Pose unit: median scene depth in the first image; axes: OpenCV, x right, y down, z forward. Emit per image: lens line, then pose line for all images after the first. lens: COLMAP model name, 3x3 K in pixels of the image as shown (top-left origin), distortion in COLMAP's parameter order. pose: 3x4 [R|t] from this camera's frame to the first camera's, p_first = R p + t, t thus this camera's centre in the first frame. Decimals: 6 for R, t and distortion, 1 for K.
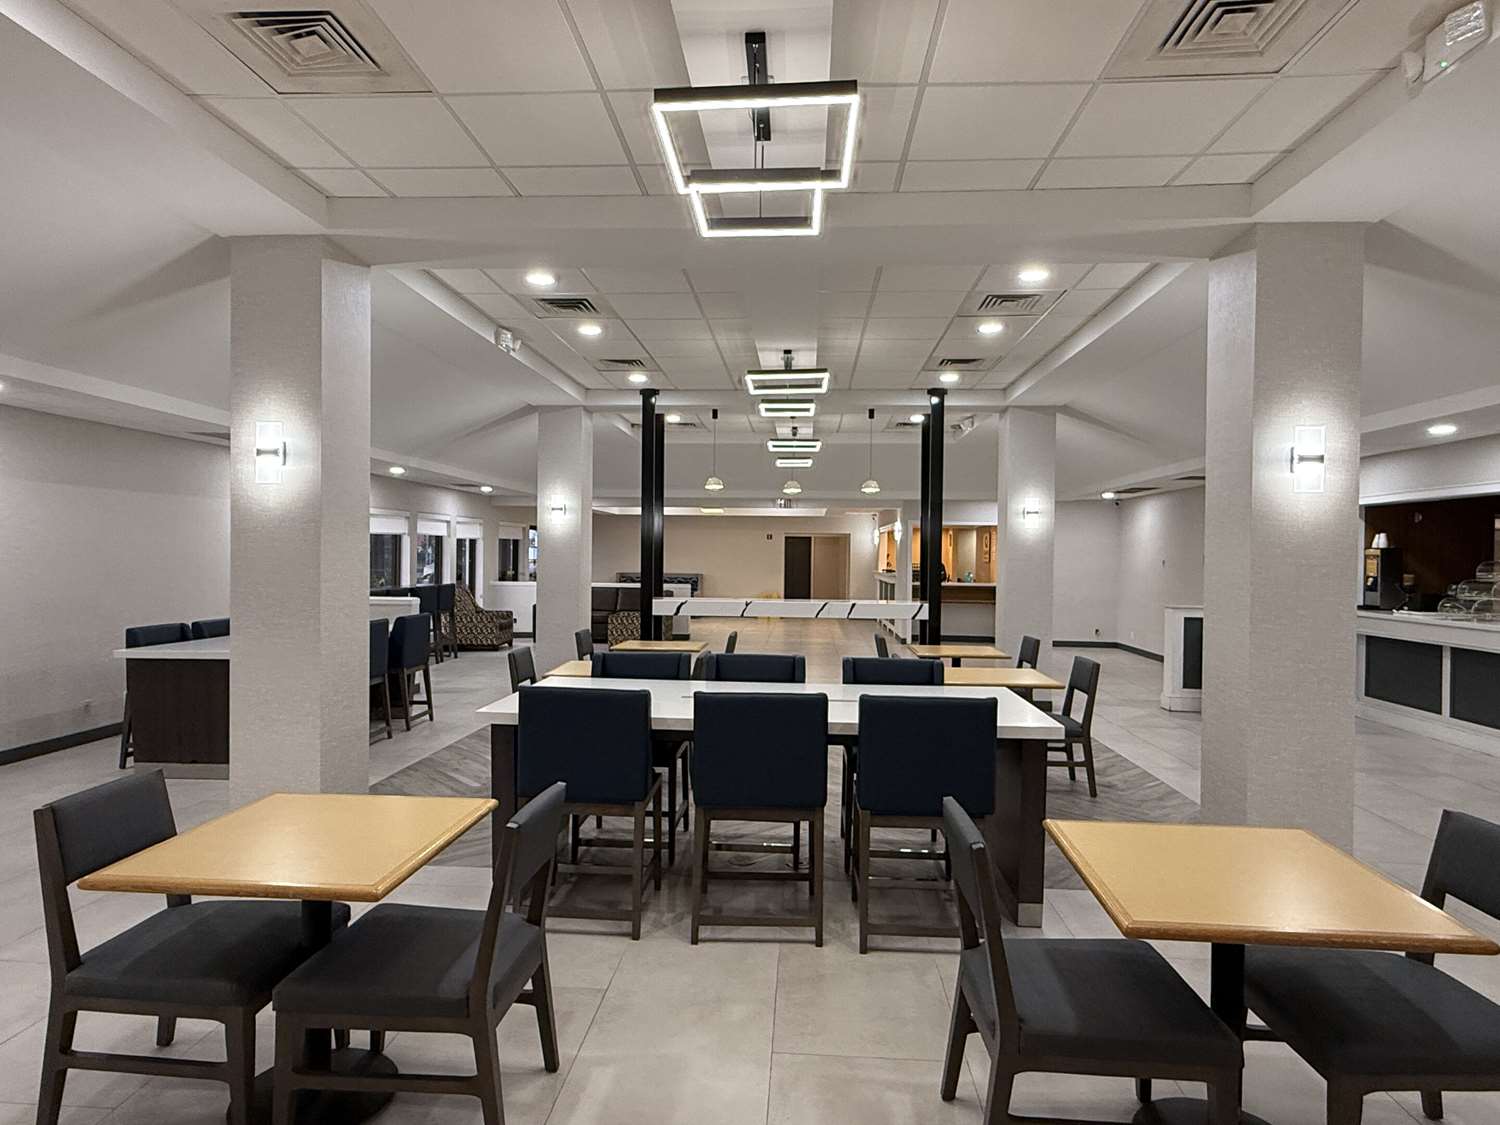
lens RADIAL K [[825.3, 0, 750.0], [0, 825.3, 562.5], [0, 0, 1]] dist [0.005360, 0.000502]
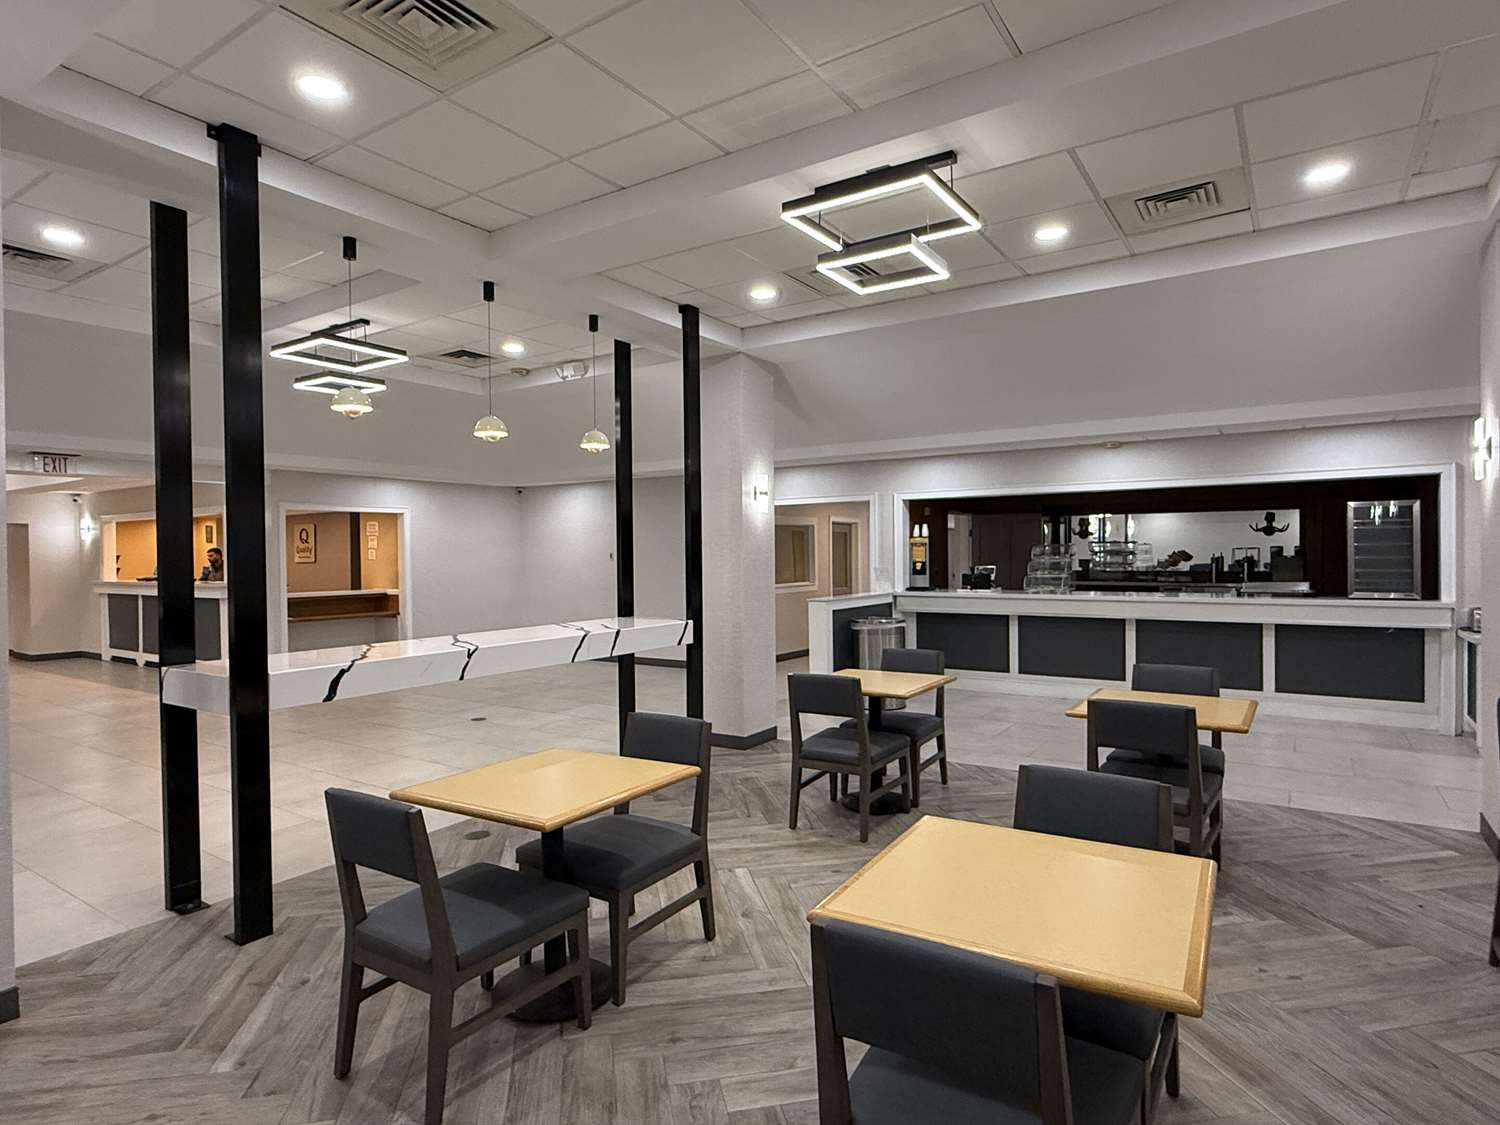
lens RADIAL K [[825.3, 0, 750.0], [0, 825.3, 562.5], [0, 0, 1]] dist [0.005360, 0.000502]
pose [[0.521056, -0.029401, 0.853016, -0.362660], [0.027115, 0.999472, 0.017887, -0.009278], [-0.853092, 0.013809, 0.521578, 0.640914]]
